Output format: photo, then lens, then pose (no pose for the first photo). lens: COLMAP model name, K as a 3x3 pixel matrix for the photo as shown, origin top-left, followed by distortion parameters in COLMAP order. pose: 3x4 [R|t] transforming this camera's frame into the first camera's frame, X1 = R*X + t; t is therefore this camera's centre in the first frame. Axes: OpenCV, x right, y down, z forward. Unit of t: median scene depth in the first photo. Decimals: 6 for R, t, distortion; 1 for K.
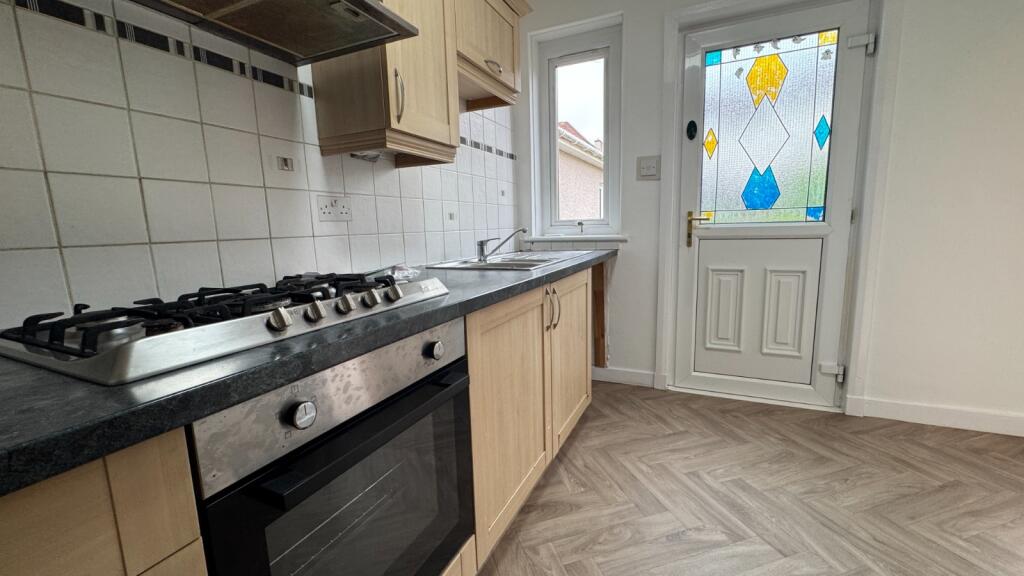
lens RADIAL K [[415.6, 0, 513.3], [0, 415.6, 289.5], [0, 0, 1]] dist [0.001737, 0.000084]
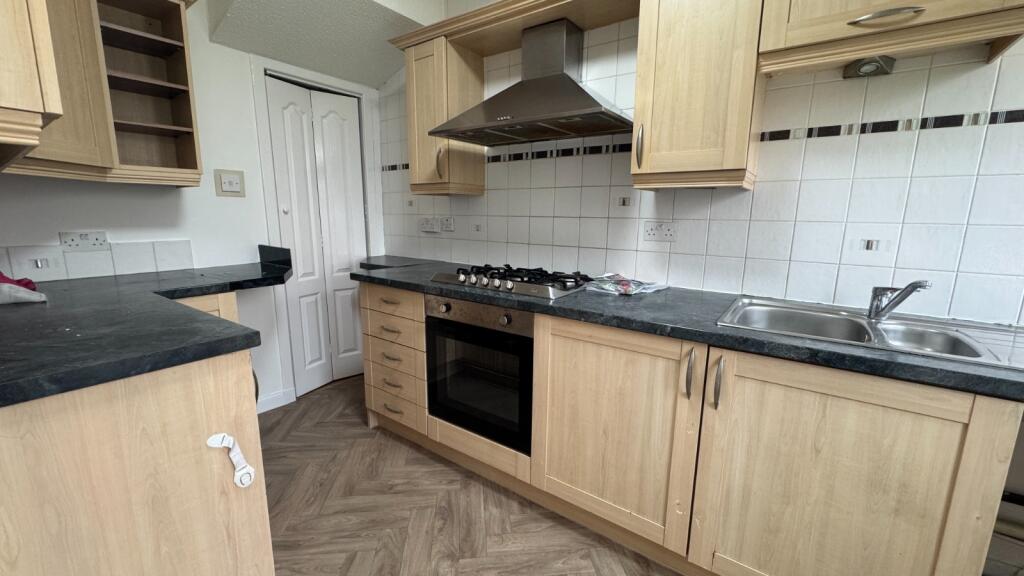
lens RADIAL K [[408.4, 0, 511.6], [0, 408.4, 286.8], [0, 0, 1]] dist [-0.001462, -0.000327]
pose [[-0.192716, 0.207288, -0.959110, 1.028797], [-0.153192, 0.959092, 0.238065, -0.295462], [0.969223, 0.192807, -0.153078, 0.888819]]
